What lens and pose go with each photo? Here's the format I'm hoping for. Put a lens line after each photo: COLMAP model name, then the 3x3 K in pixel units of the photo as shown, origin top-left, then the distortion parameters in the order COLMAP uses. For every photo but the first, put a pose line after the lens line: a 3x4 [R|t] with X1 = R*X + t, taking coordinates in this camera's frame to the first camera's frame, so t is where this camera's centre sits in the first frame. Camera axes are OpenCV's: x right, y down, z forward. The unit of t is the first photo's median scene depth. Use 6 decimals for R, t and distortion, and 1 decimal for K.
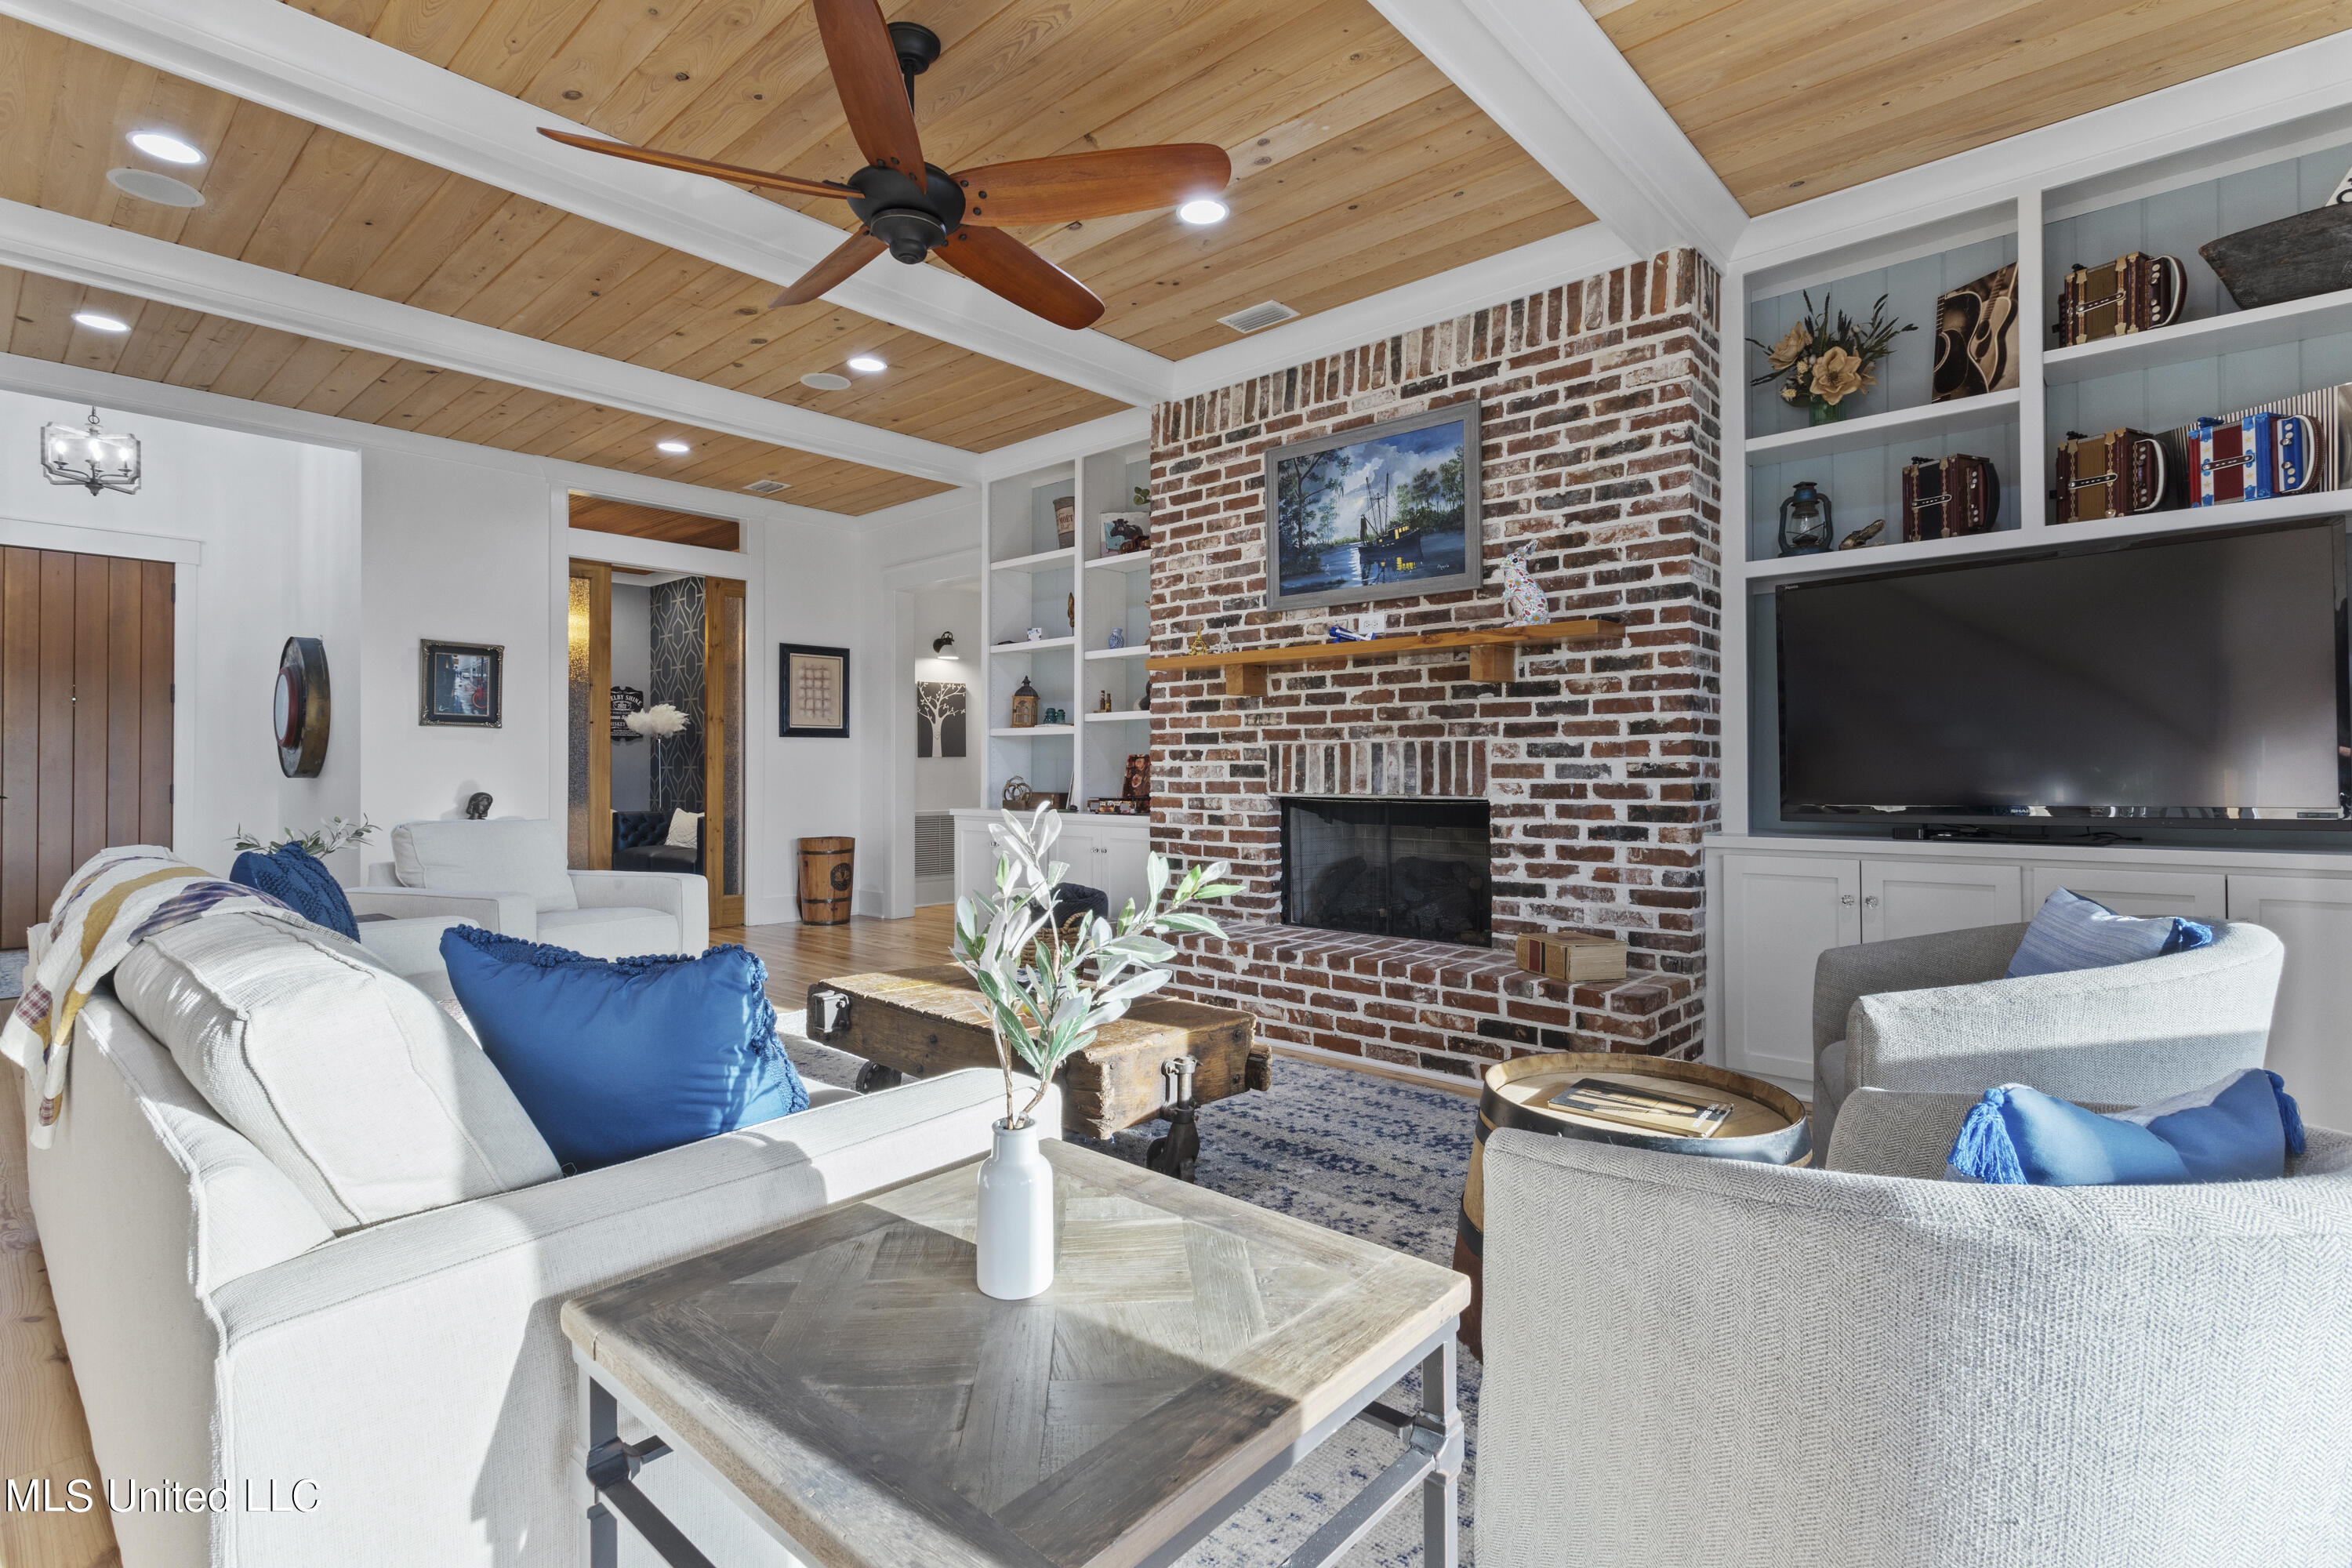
lens RADIAL K [[1121.9, 0, 1110.1], [0, 1121.9, 761.7], [0, 0, 1]] dist [0.004697, -0.005062]
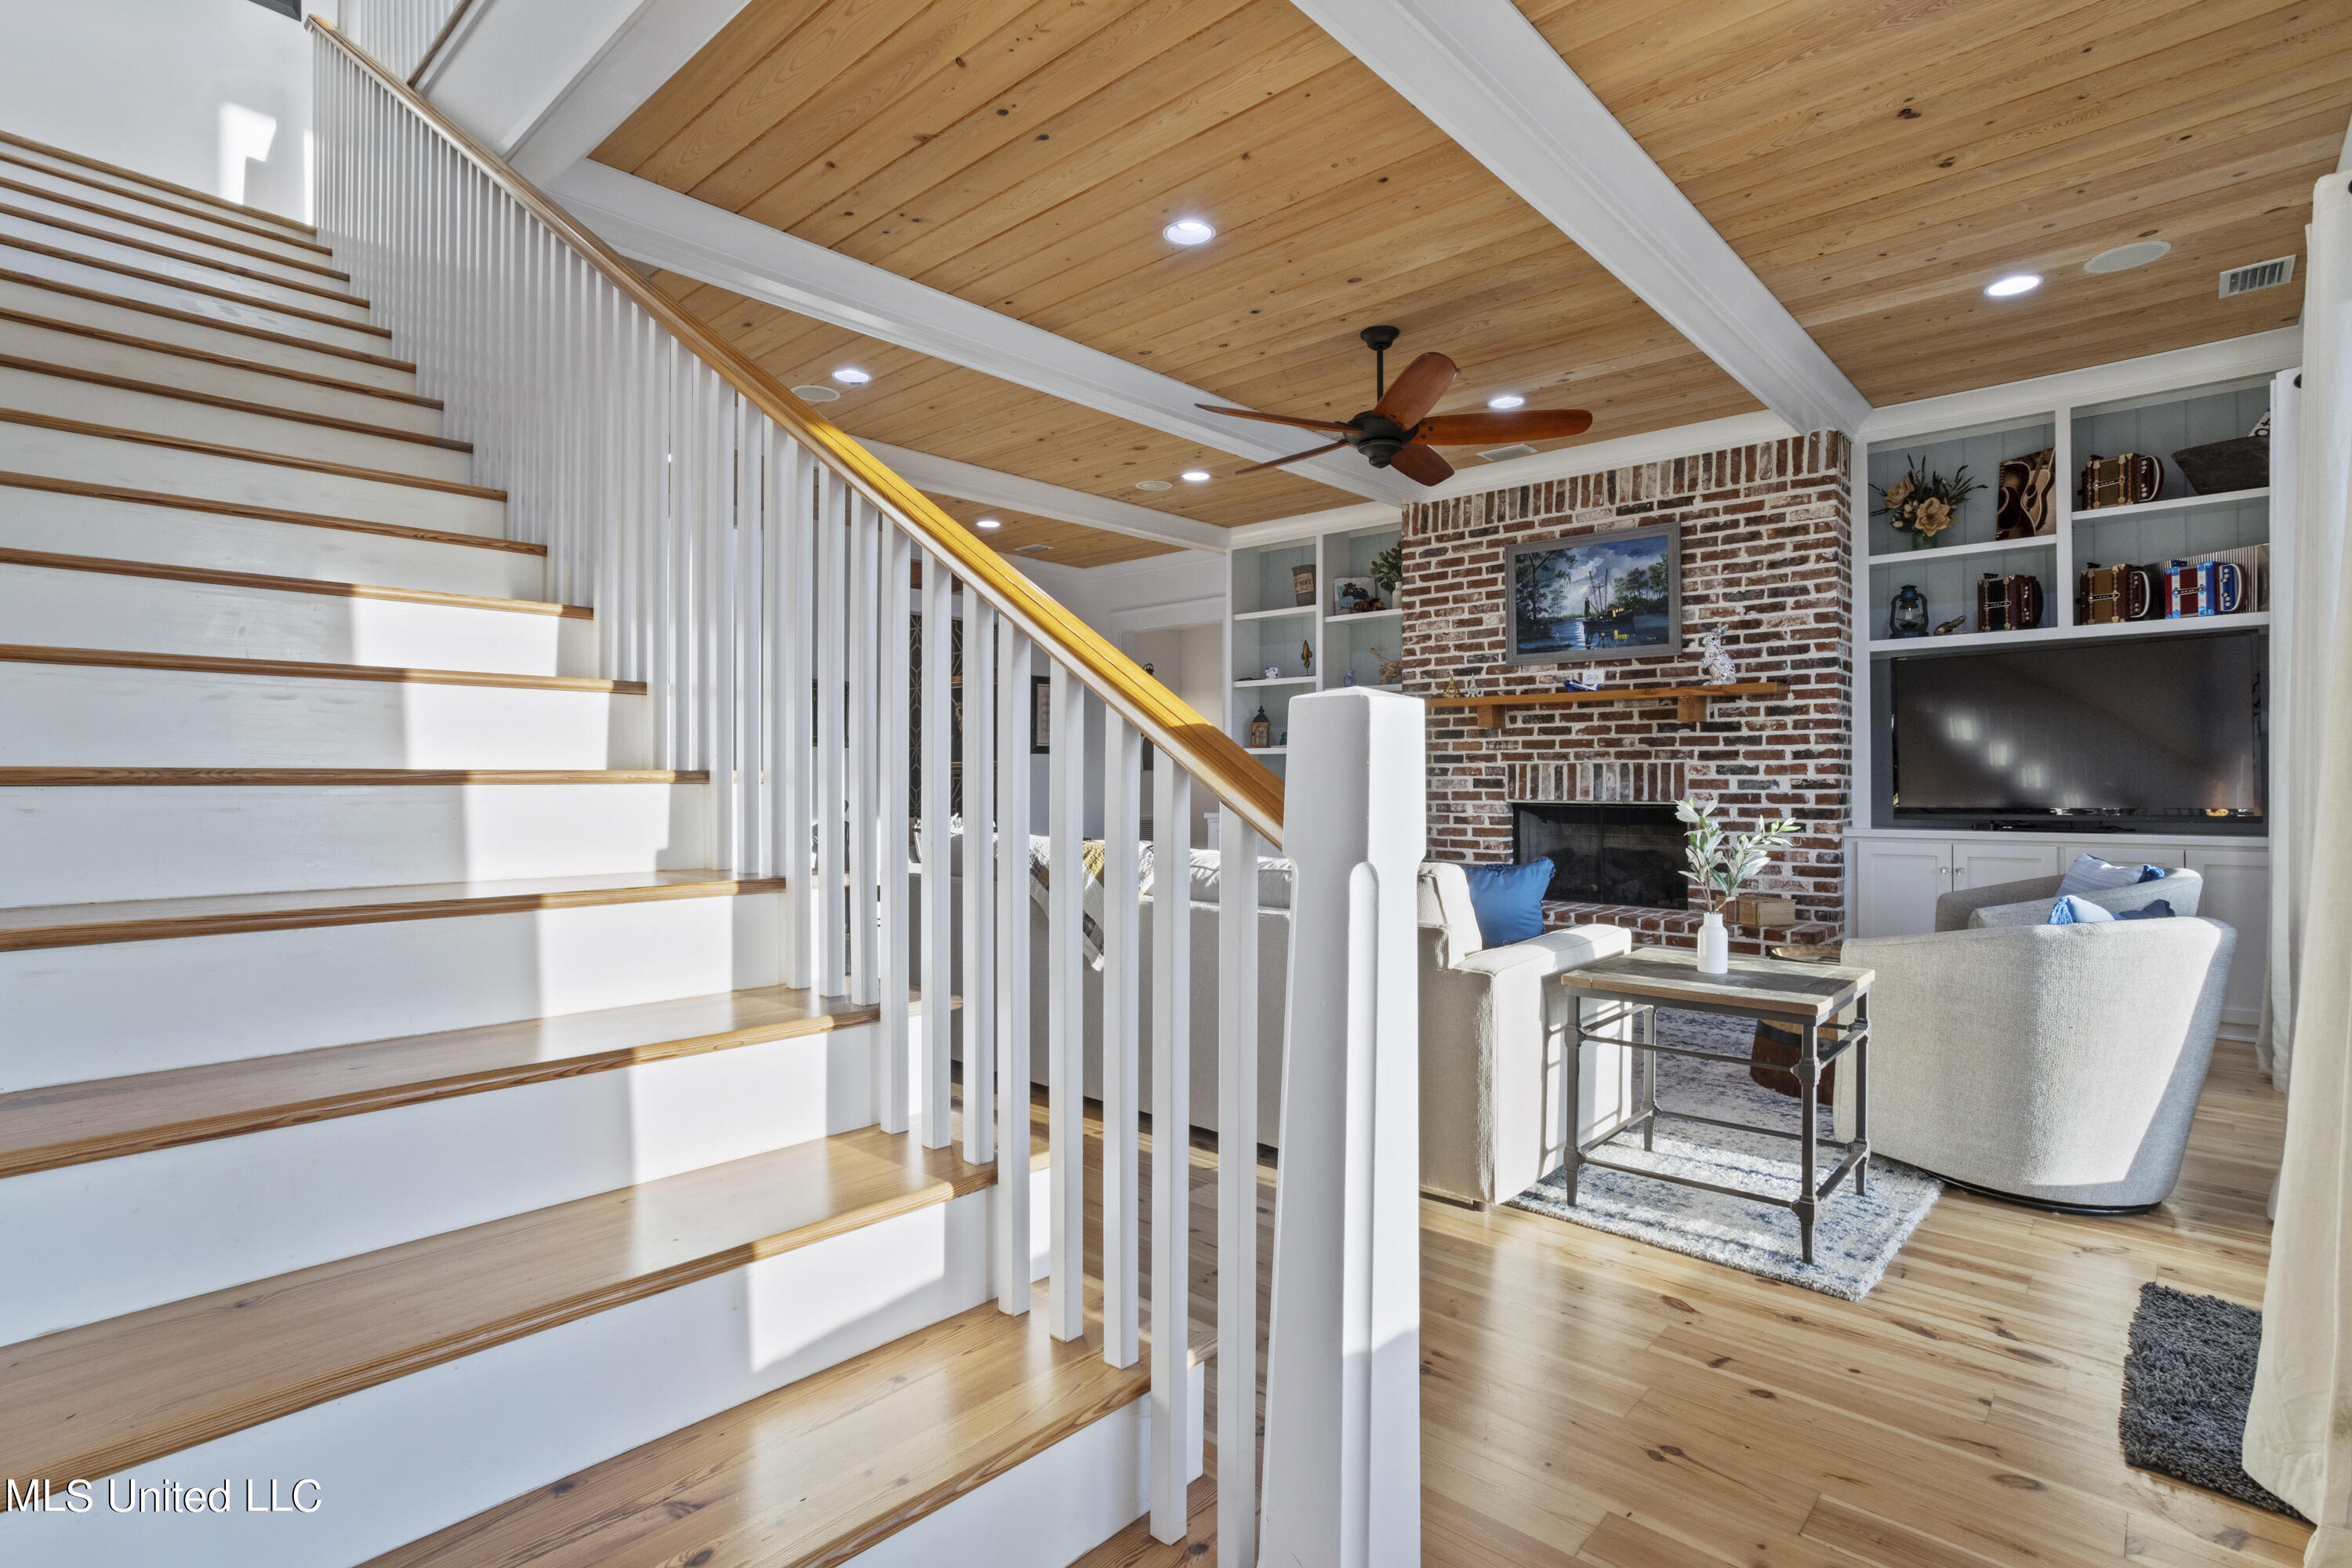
lens RADIAL K [[1153.3, 0, 1128.8], [0, 1153.3, 767.4], [0, 0, 1]] dist [-0.022441, 0.012001]
pose [[0.999959, 0.003656, 0.008309, -0.387160], [-0.003621, 0.999984, -0.004255, -0.004221], [-0.008325, 0.004225, 0.999956, -0.452098]]
